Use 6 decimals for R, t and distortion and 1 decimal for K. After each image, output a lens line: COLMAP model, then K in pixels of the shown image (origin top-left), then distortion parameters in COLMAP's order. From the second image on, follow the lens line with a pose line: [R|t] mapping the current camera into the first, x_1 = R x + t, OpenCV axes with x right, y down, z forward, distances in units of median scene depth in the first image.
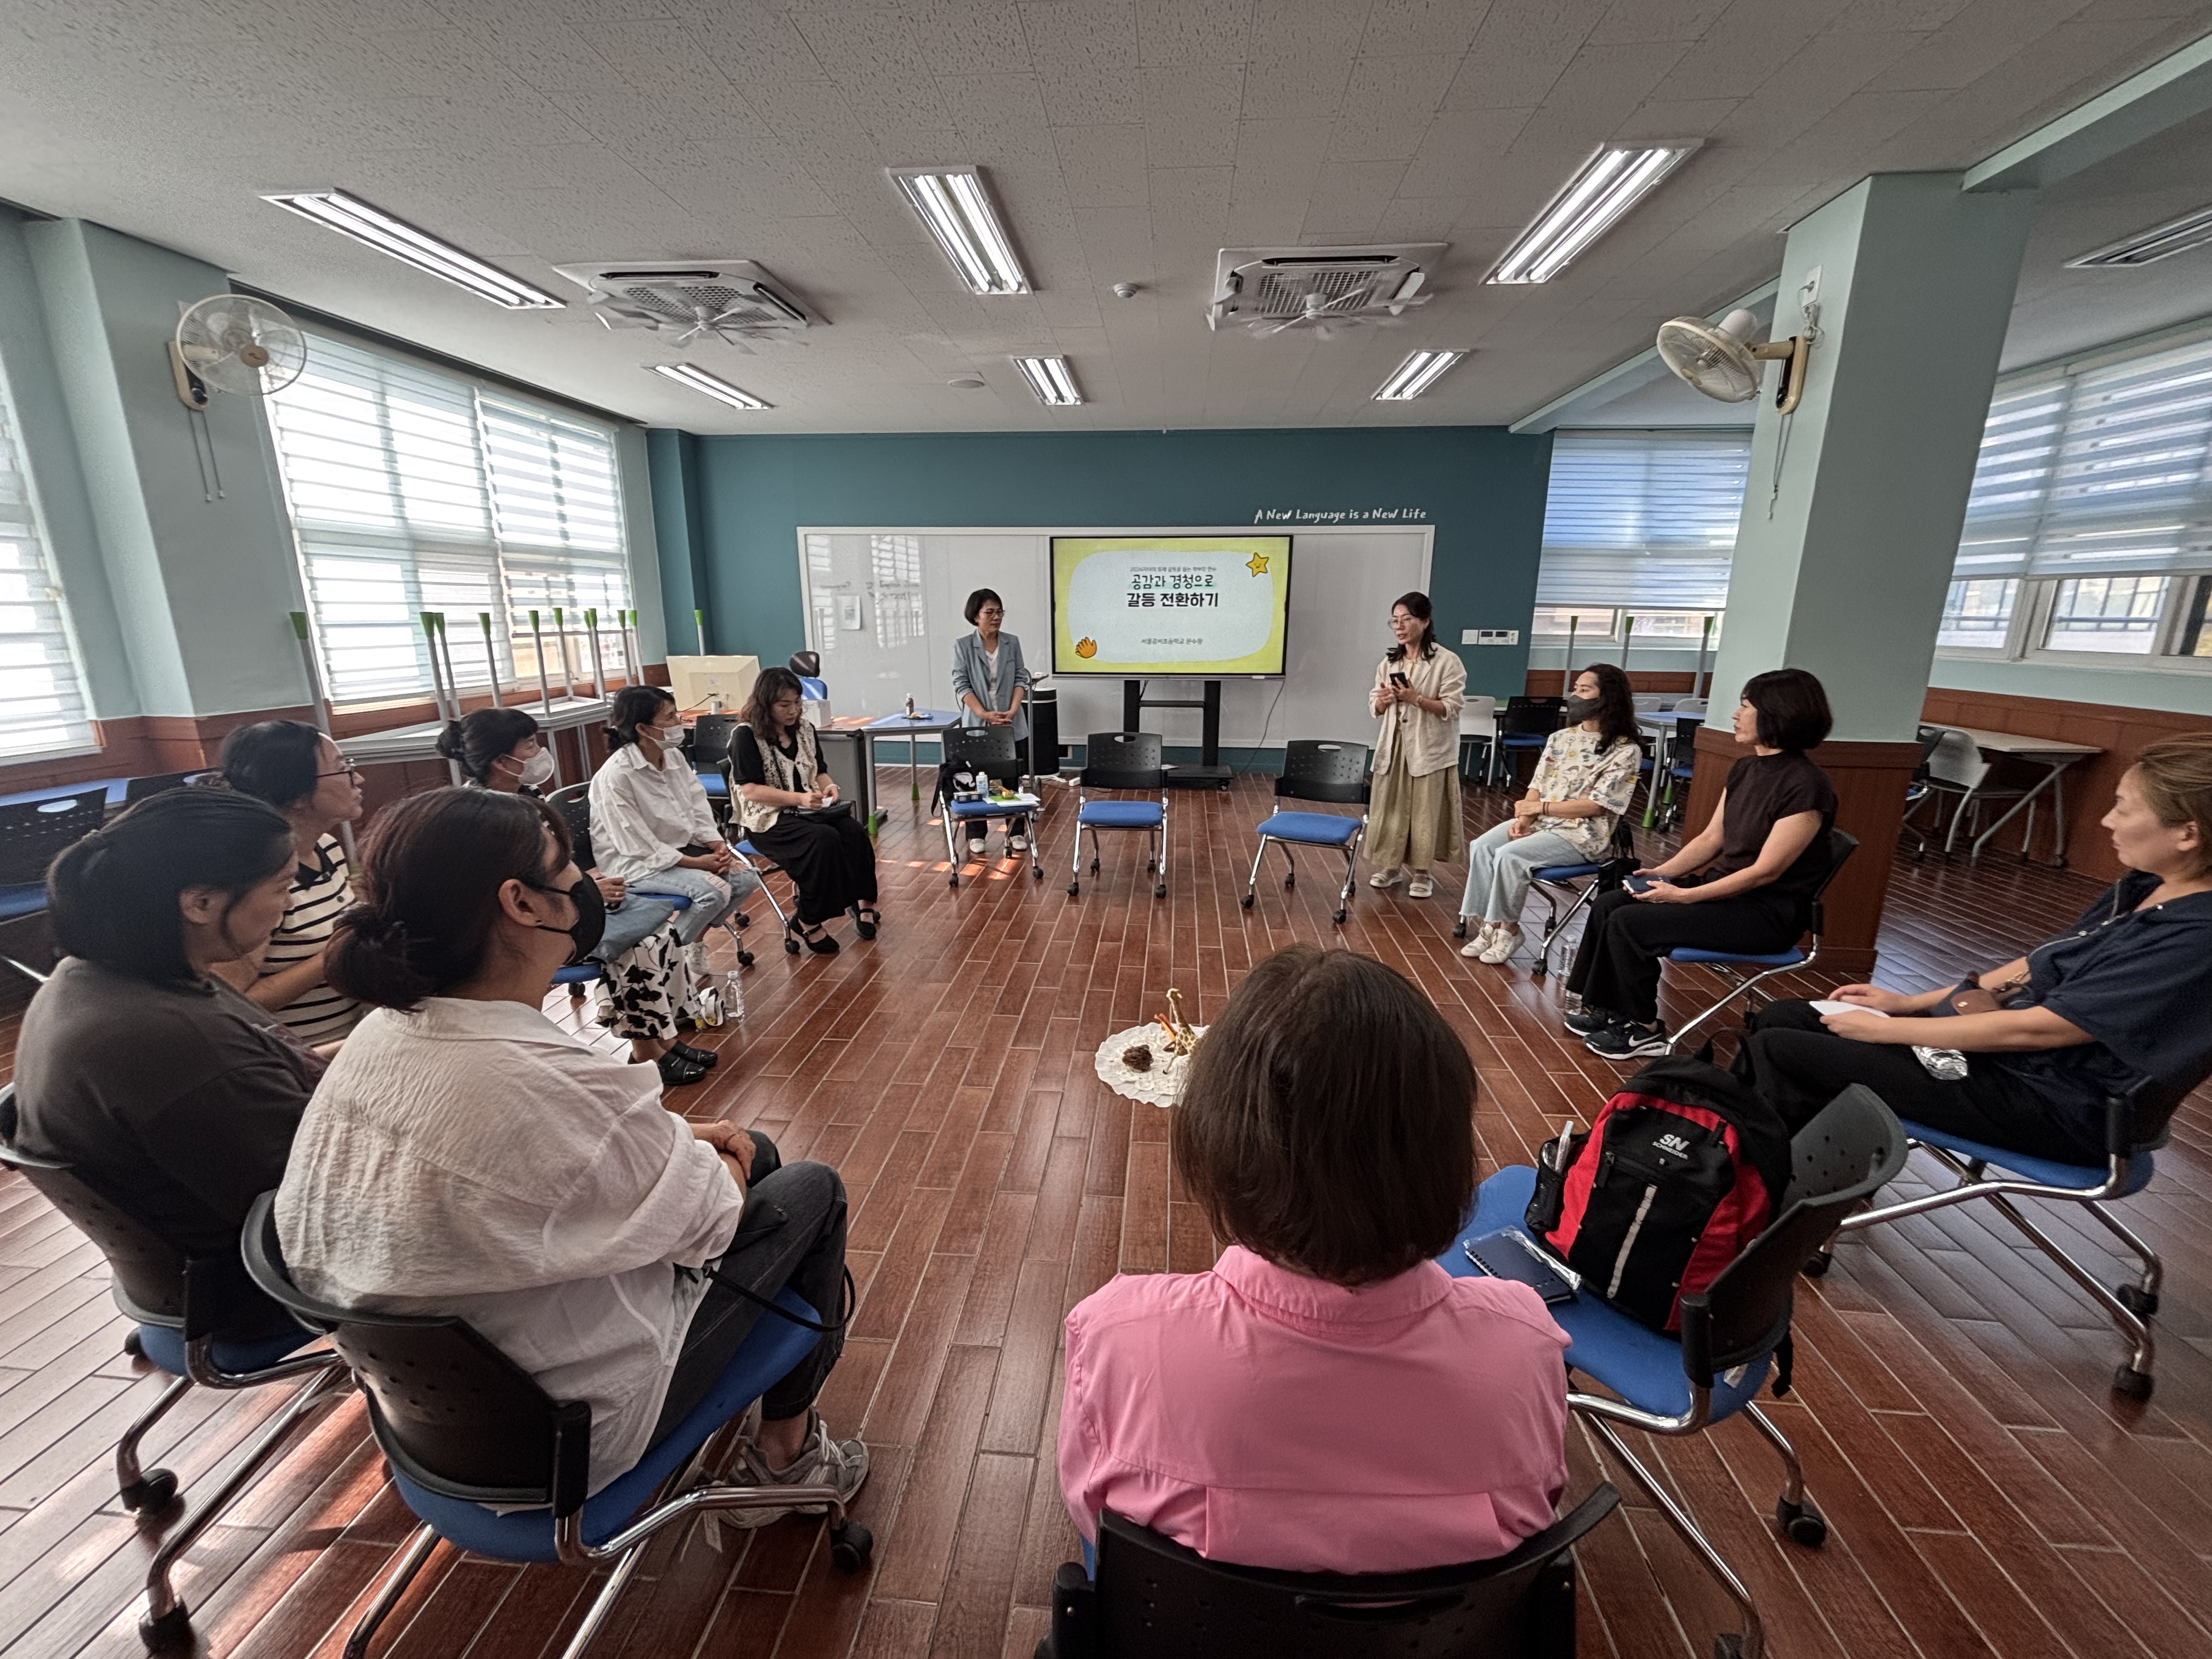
lens RADIAL K [[898.1, 0, 1094.7], [0, 898.1, 838.9], [0, 0, 1]] dist [-0.000098, -0.000019]
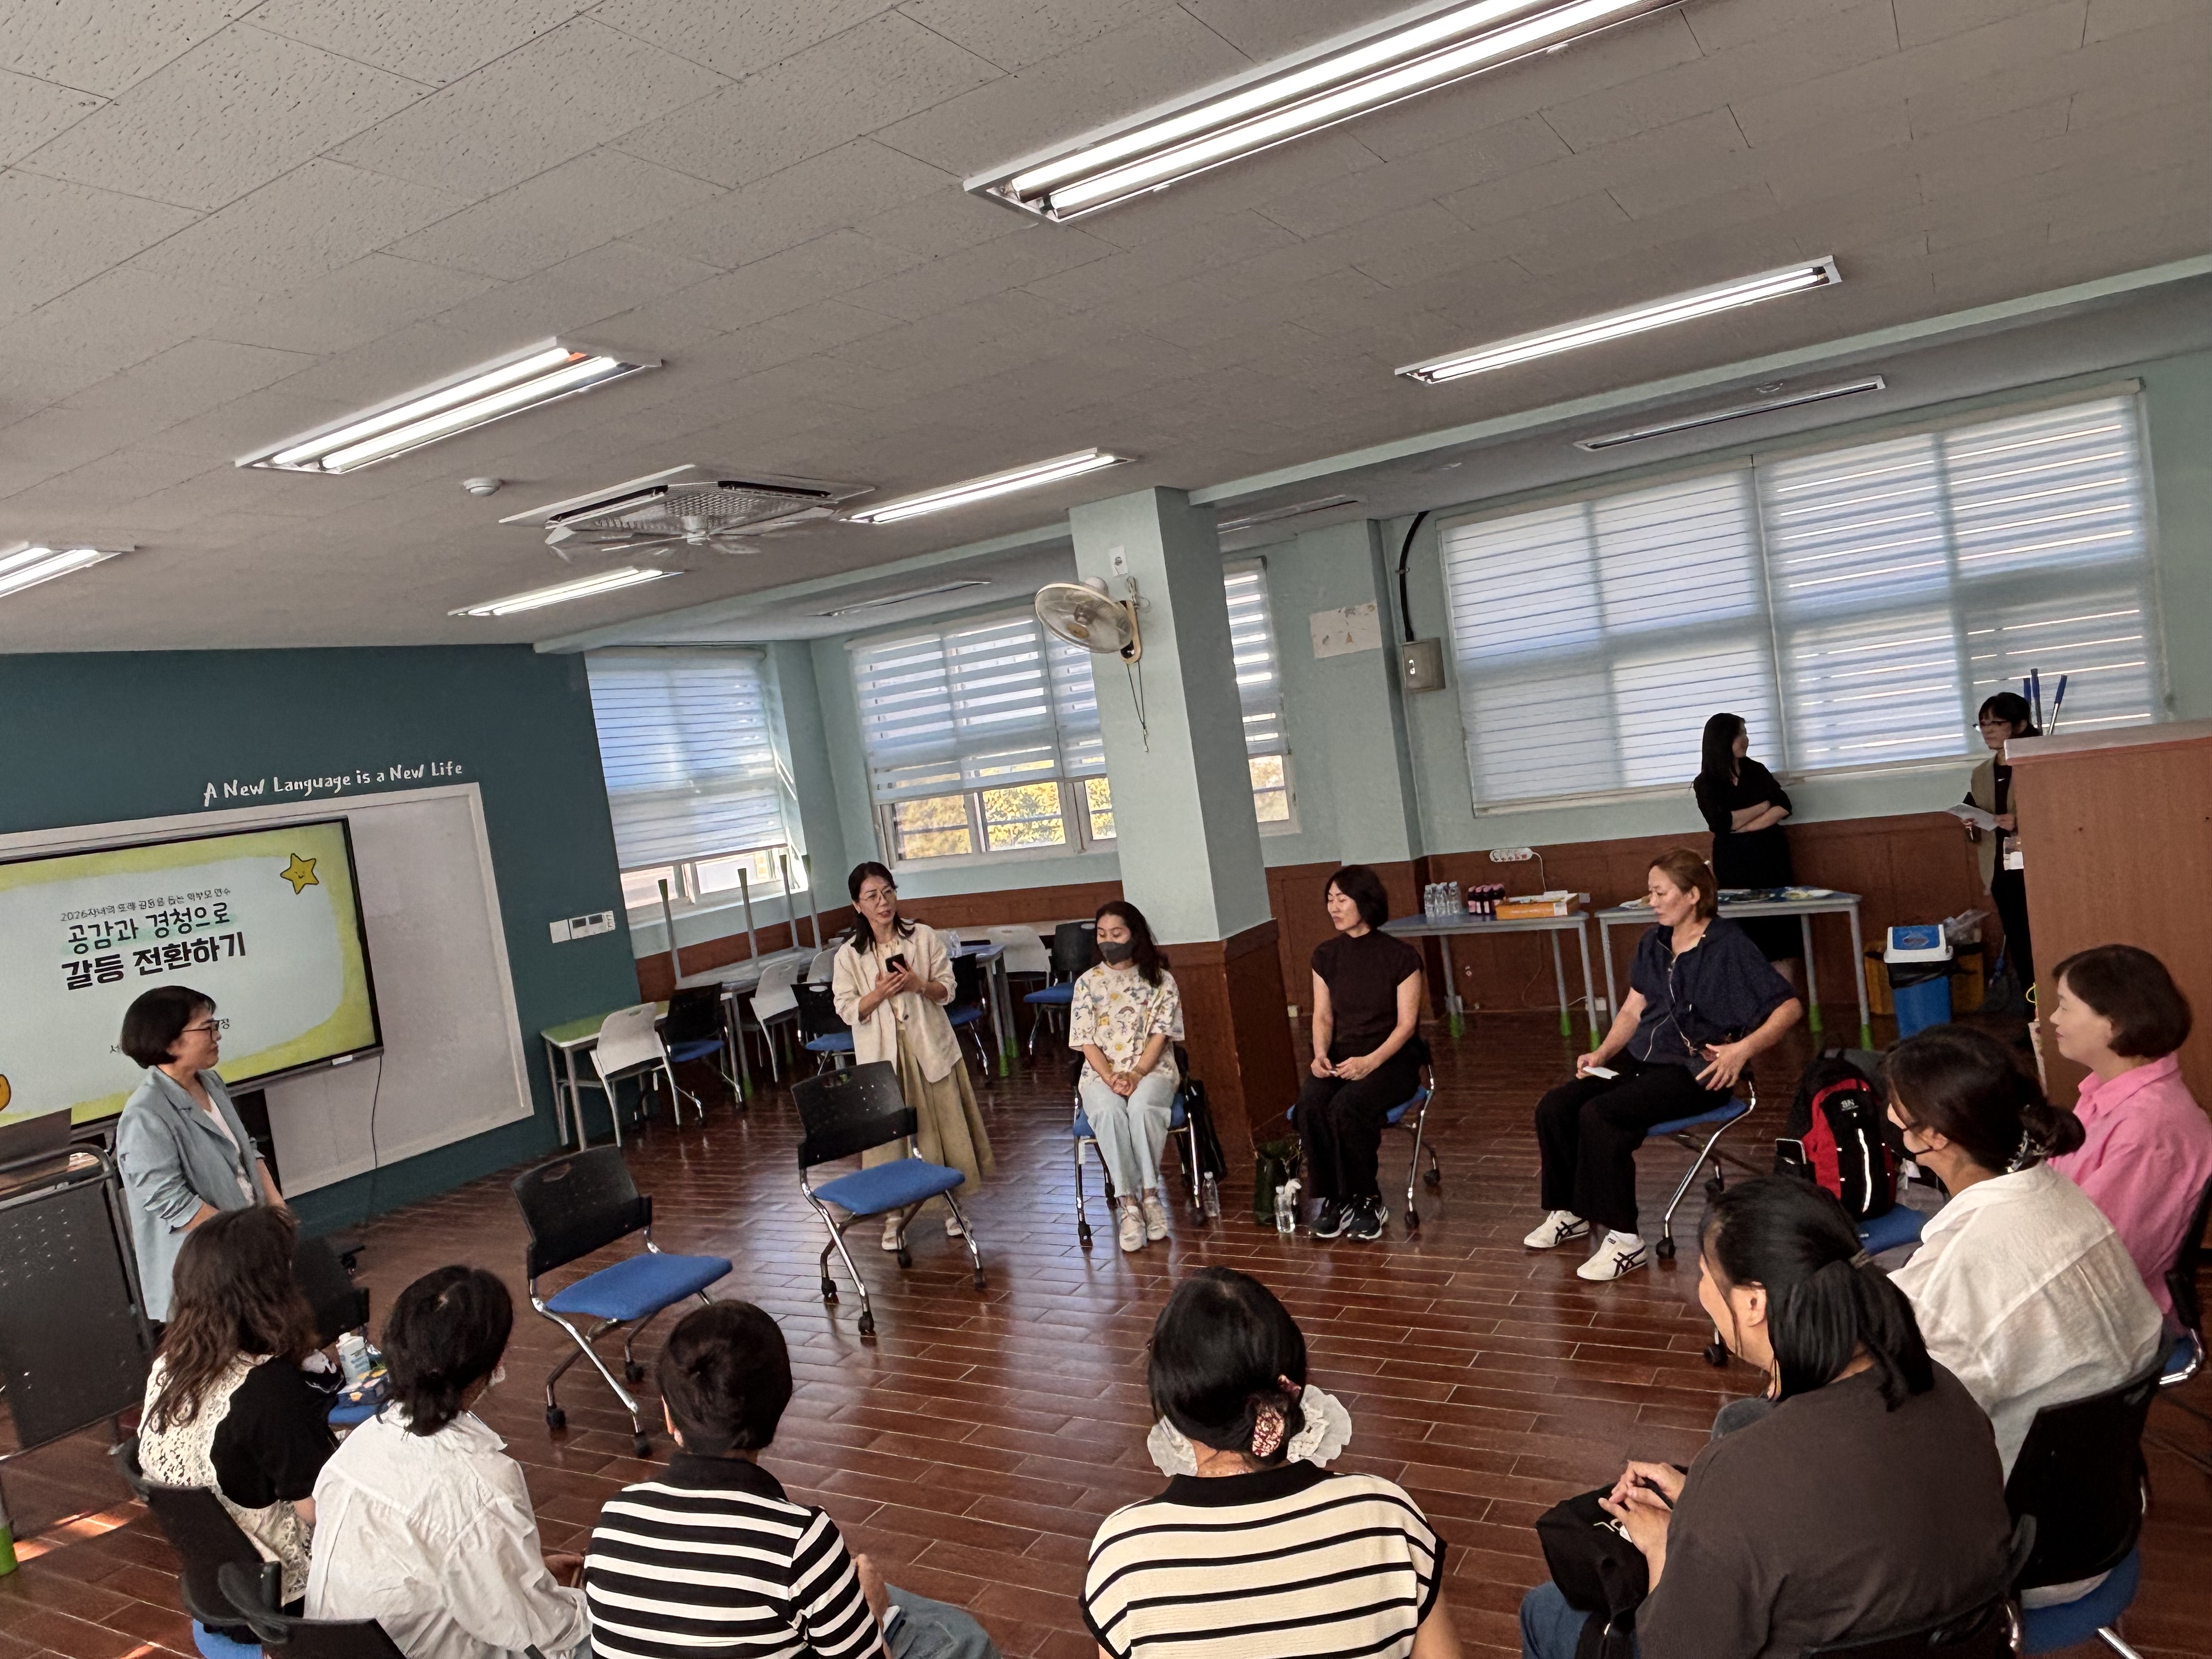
lens RADIAL K [[1479.7, 0, 1089.7], [0, 1479.7, 825.4], [0, 0, 1]] dist [0.104675, -0.124635]
pose [[0.425587, -0.113279, 0.897799, -0.553185], [0.359277, 0.931739, -0.052748, -0.120754], [-0.830539, 0.345007, 0.437235, 0.179133]]
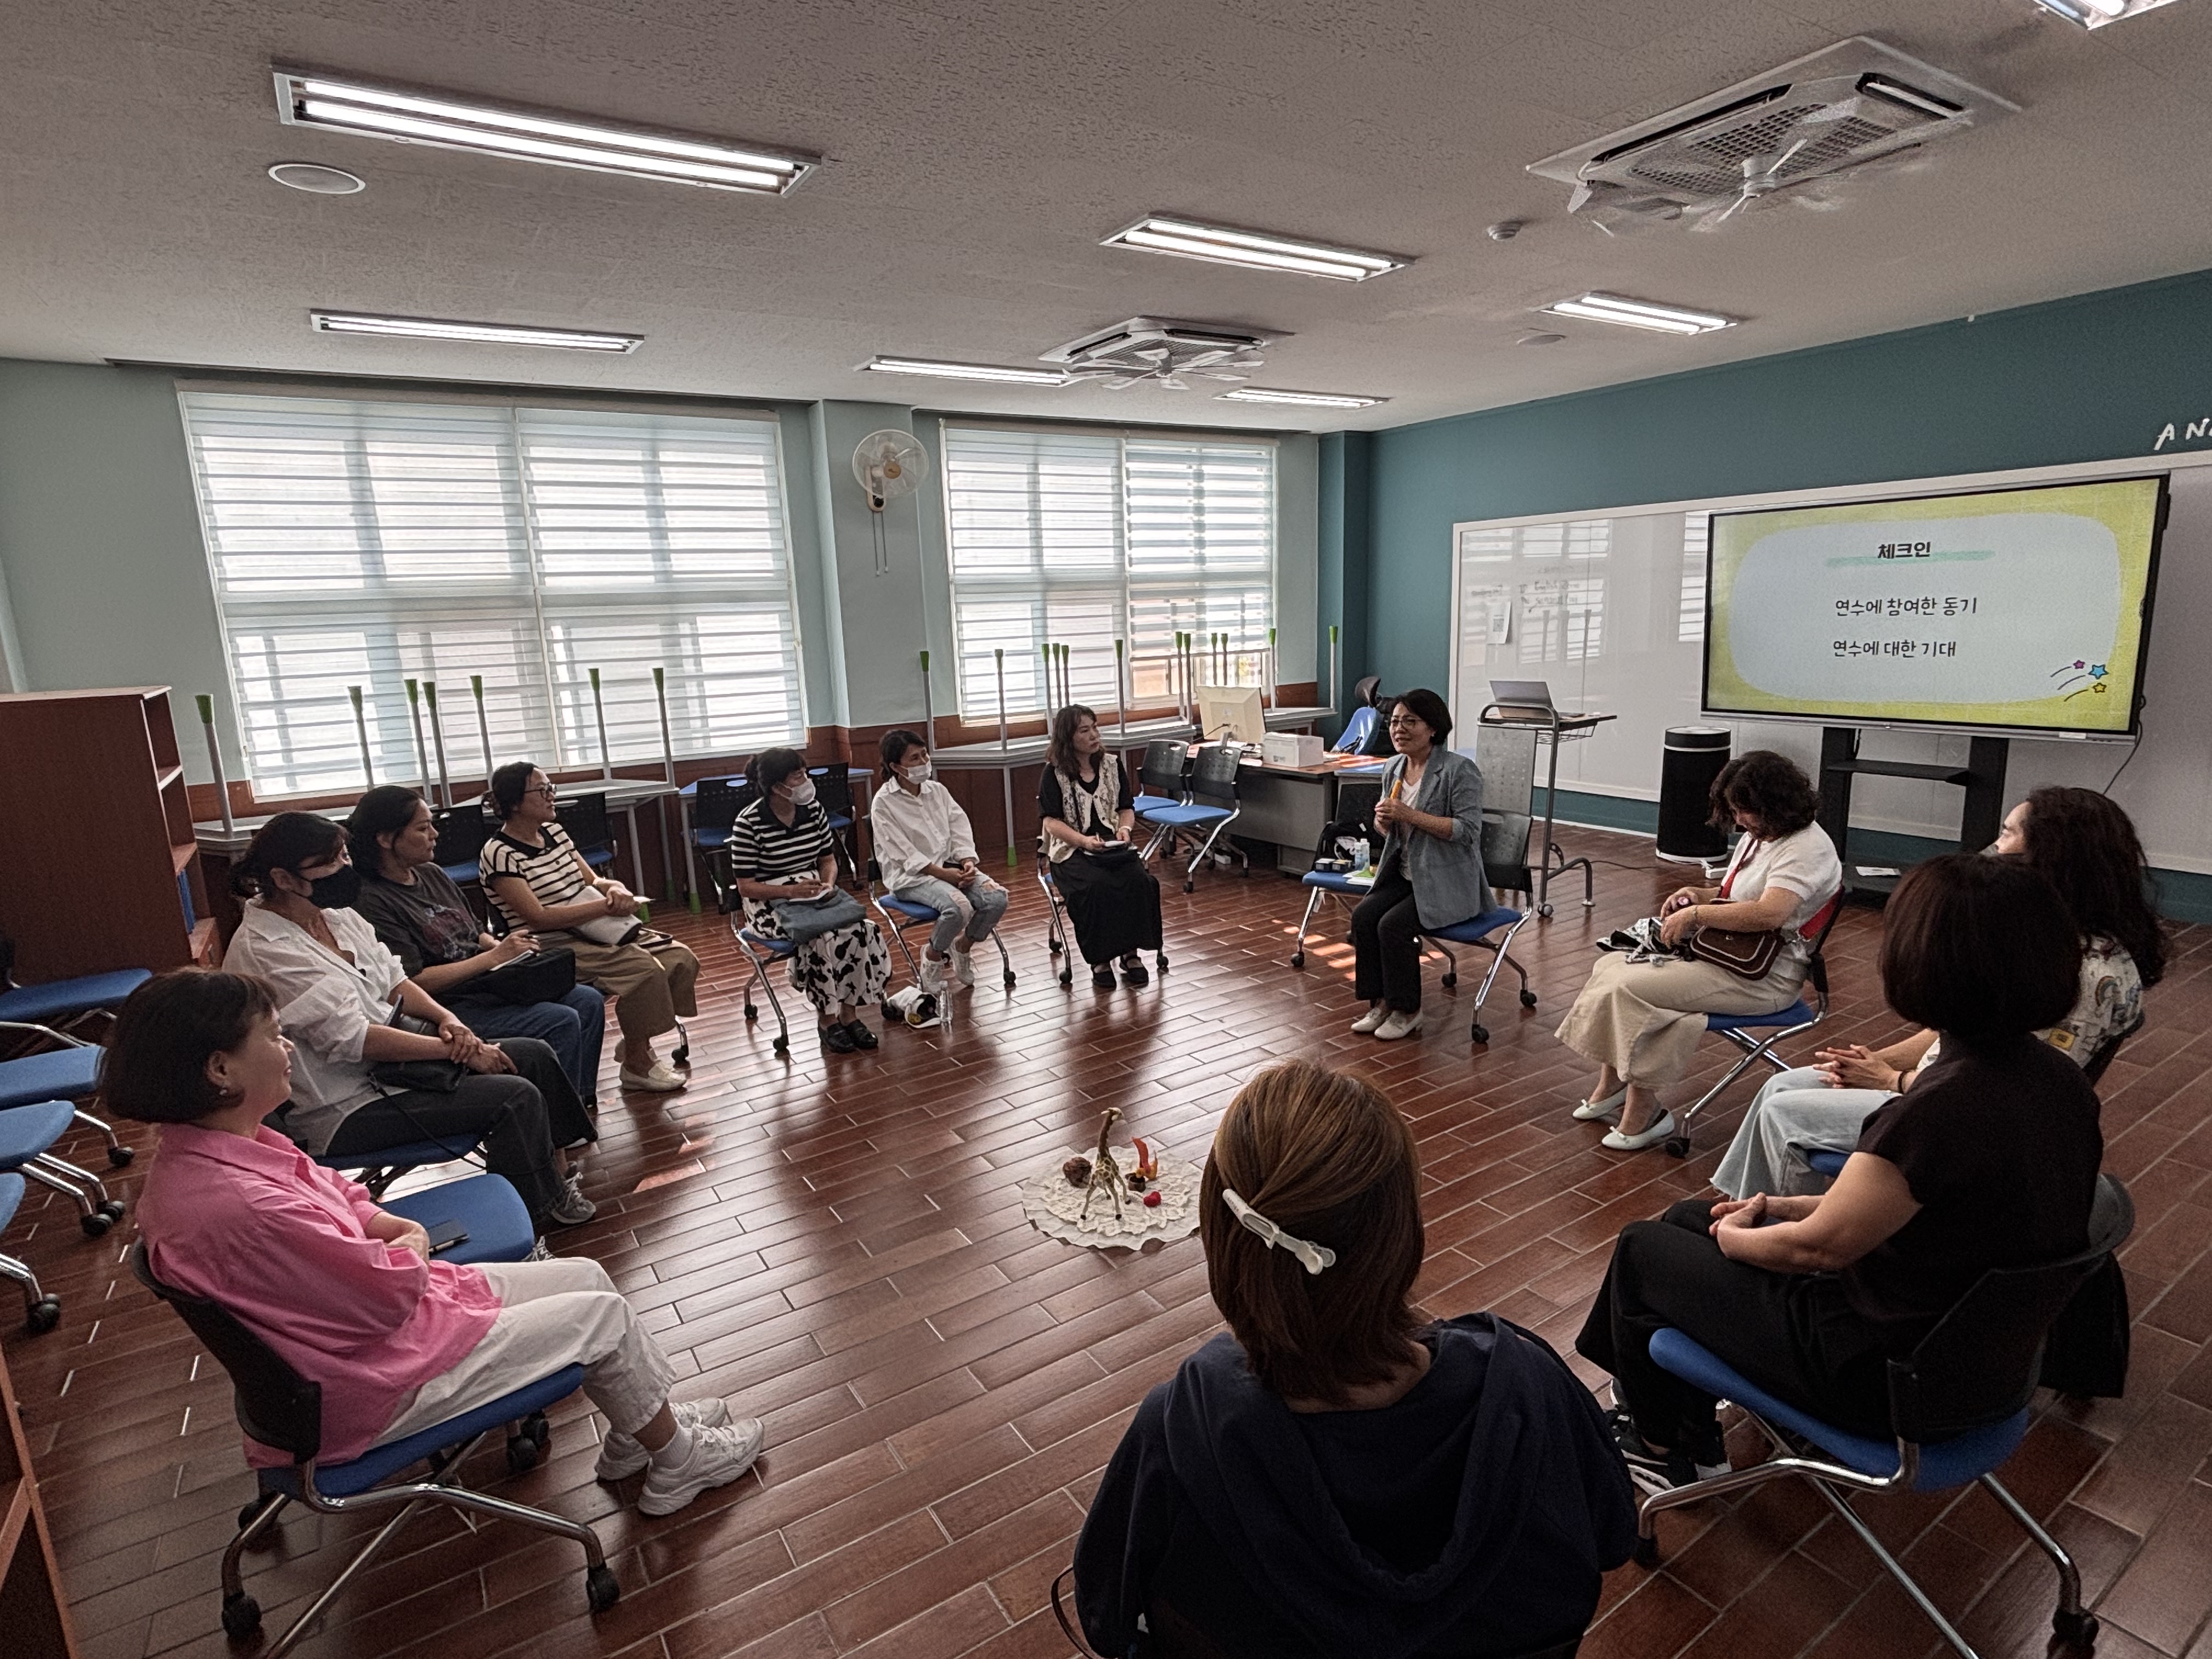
lens RADIAL K [[1148.4, 0, 1099.6], [0, 1148.4, 836.2], [0, 0, 1]] dist [0.001487, -0.002385]
pose [[0.615881, 0.125472, -0.777783, 0.454284], [-0.153405, 0.987439, 0.037822, -0.066092], [0.772759, 0.096022, 0.627393, 0.130814]]
